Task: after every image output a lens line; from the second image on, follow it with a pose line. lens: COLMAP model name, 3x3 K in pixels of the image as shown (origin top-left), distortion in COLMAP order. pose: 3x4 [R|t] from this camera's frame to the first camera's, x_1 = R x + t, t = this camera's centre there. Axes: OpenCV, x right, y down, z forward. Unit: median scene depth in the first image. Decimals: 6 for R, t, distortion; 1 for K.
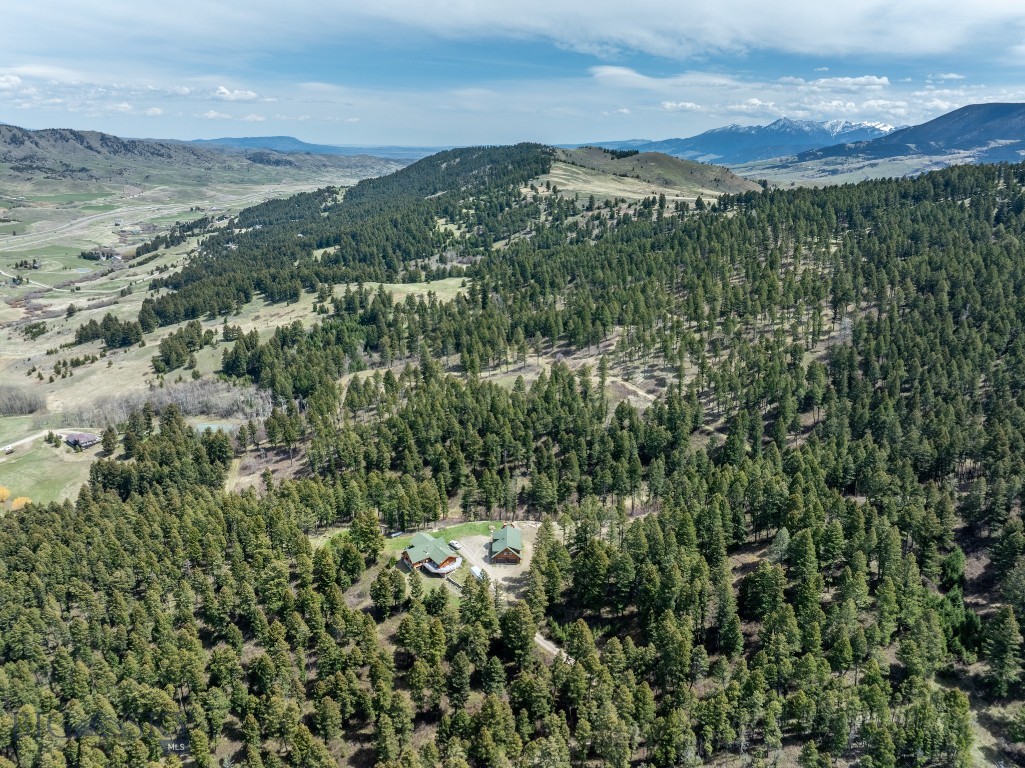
lens RADIAL K [[717.2, 0, 512.5], [0, 717.2, 384.0], [0, 0, 1]] dist [-0.032407, 0.001162]
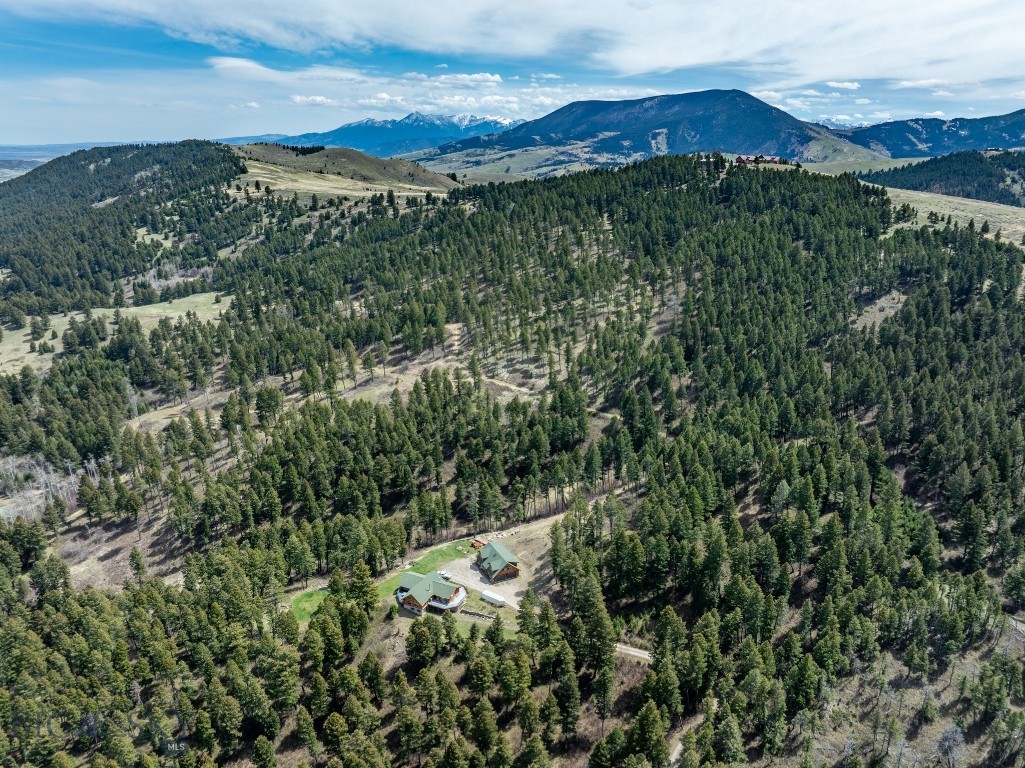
lens RADIAL K [[722.1, 0, 512.5], [0, 722.1, 384.0], [0, 0, 1]] dist [-0.040432, -0.001631]
pose [[0.890189, -0.147063, 0.431204, -0.102962], [0.144546, 0.988737, 0.038806, -0.012676], [-0.432054, 0.027784, 0.901420, 0.030158]]
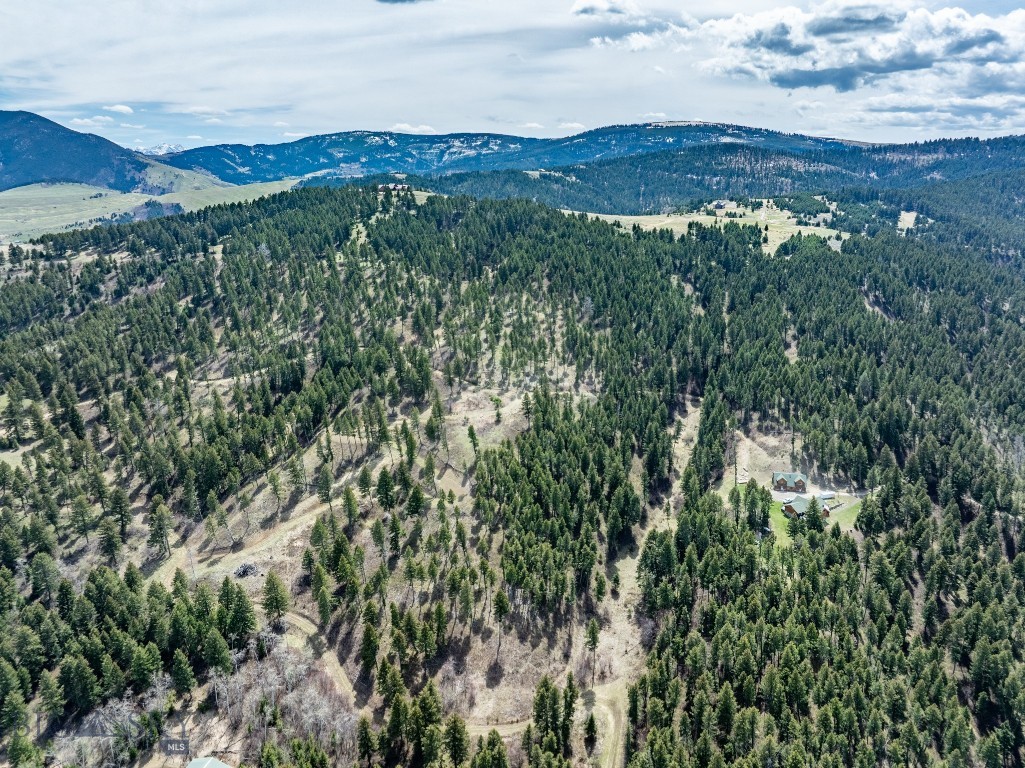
lens RADIAL K [[721.2, 0, 515.4], [0, 721.2, 379.6], [0, 0, 1]] dist [-0.037257, -0.001030]
pose [[0.182819, -0.281021, 0.942128, -0.364331], [0.308924, 0.926161, 0.216312, -0.111431], [-0.933351, 0.251500, 0.256134, 0.299872]]
